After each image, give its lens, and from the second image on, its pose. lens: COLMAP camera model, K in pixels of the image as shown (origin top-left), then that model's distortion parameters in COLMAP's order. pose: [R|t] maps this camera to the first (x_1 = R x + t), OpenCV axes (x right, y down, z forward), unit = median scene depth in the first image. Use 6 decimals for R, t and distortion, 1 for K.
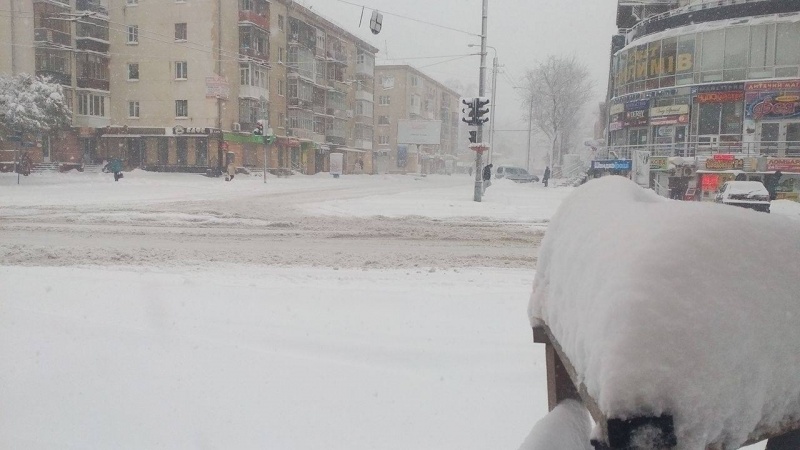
lens RADIAL K [[686.1, 0, 401.3], [0, 686.1, 236.3], [0, 0, 1]] dist [0.065882, -0.167654]
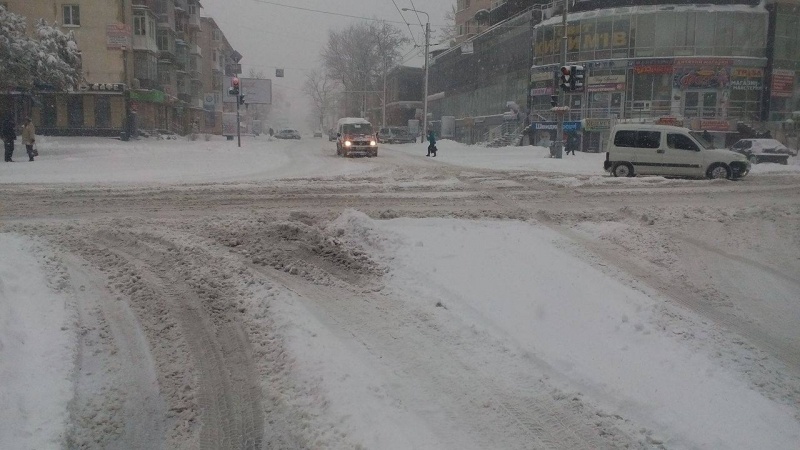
lens RADIAL K [[686.1, 0, 401.3], [0, 686.1, 236.3], [0, 0, 1]] dist [0.065882, -0.167654]
pose [[0.900973, -0.072843, 0.427716, -0.474332], [0.047484, 0.996439, 0.069677, -0.013152], [-0.431268, -0.042468, 0.901224, 0.072225]]
